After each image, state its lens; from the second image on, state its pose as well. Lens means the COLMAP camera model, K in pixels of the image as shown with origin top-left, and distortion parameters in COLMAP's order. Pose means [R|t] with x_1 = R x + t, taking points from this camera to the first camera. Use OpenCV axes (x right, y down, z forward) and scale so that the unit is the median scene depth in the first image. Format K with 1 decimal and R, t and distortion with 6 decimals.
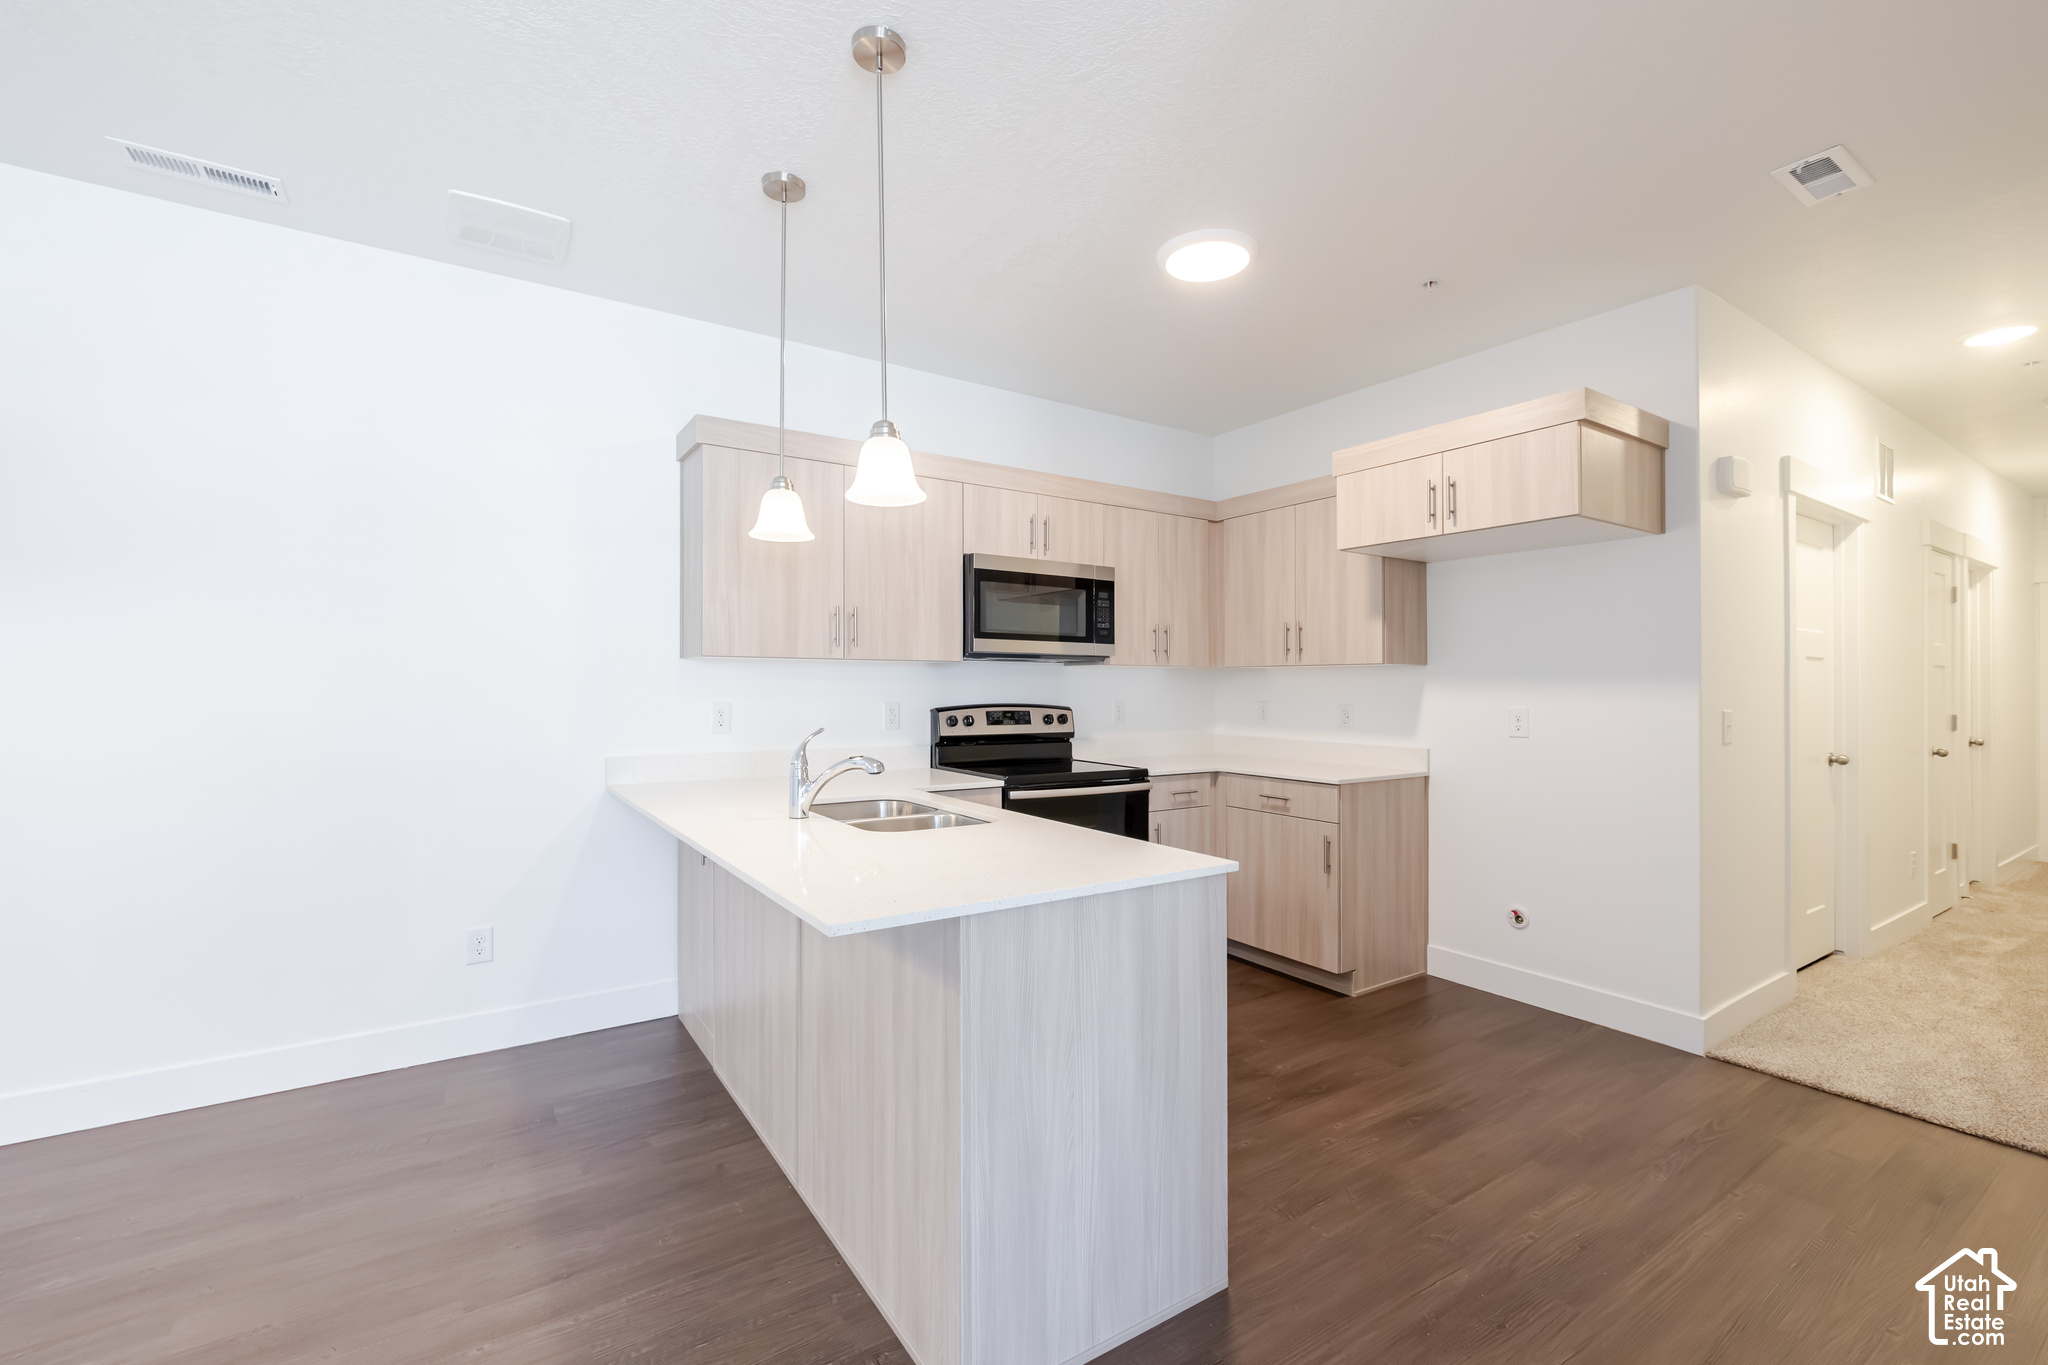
lens RADIAL K [[876.2, 0, 1024.0], [0, 876.2, 682.5], [0, 0, 1]] dist [0.001105, -0.000017]
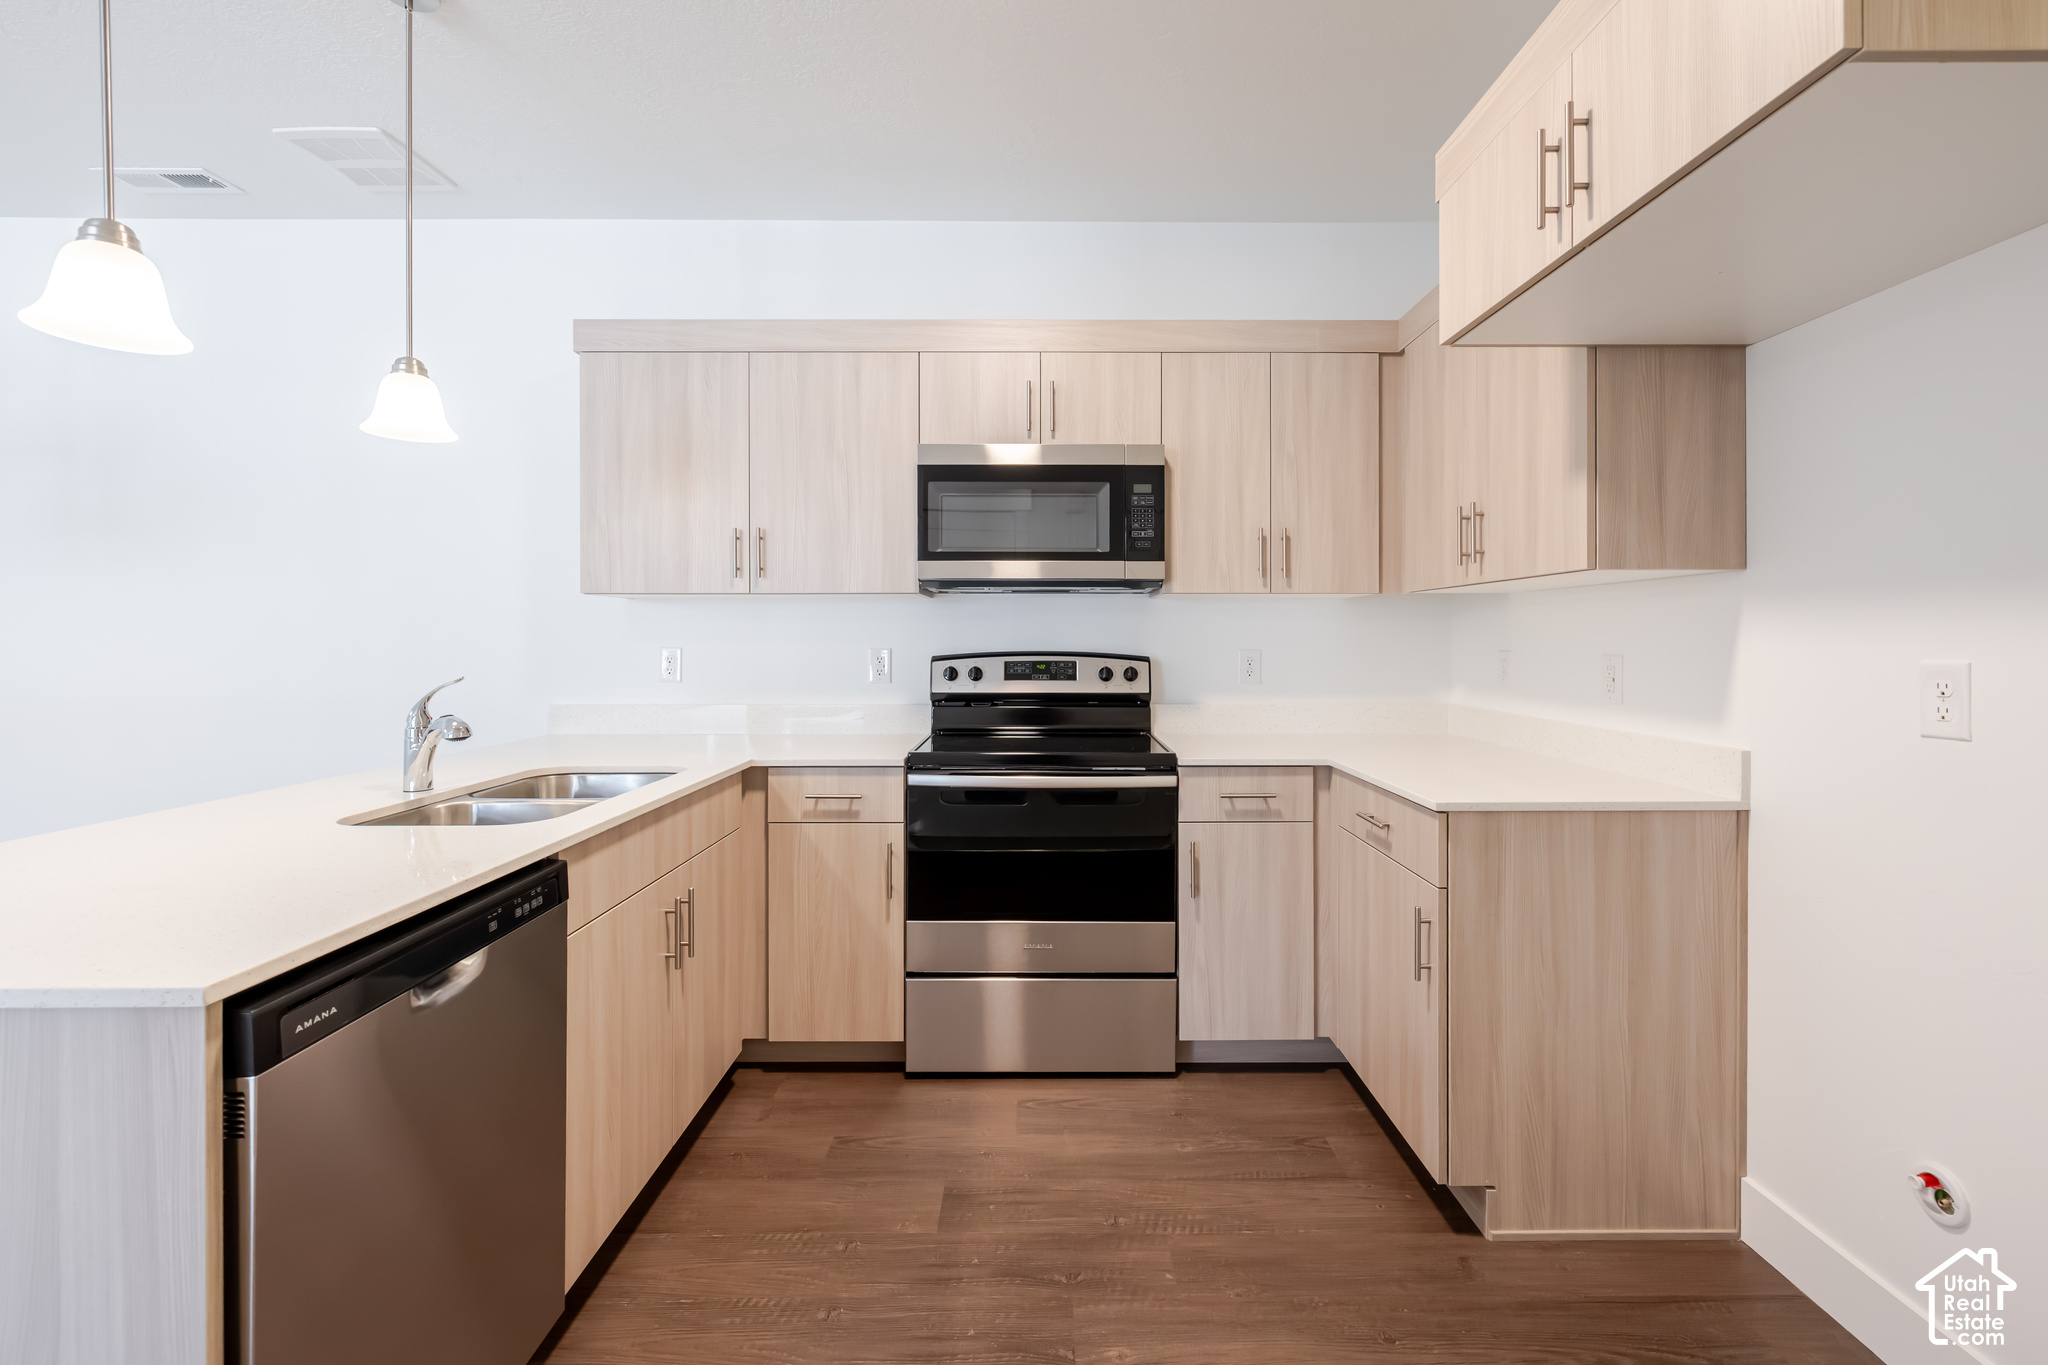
lens RADIAL K [[875.6, 0, 1032.6], [0, 875.6, 647.7], [0, 0, 1]] dist [0.000106, -0.000111]
pose [[0.834946, 0.000872, -0.550331, 0.392025], [0.005611, 0.999933, 0.010097, 0.014324], [0.550303, -0.011518, 0.834886, 0.403838]]
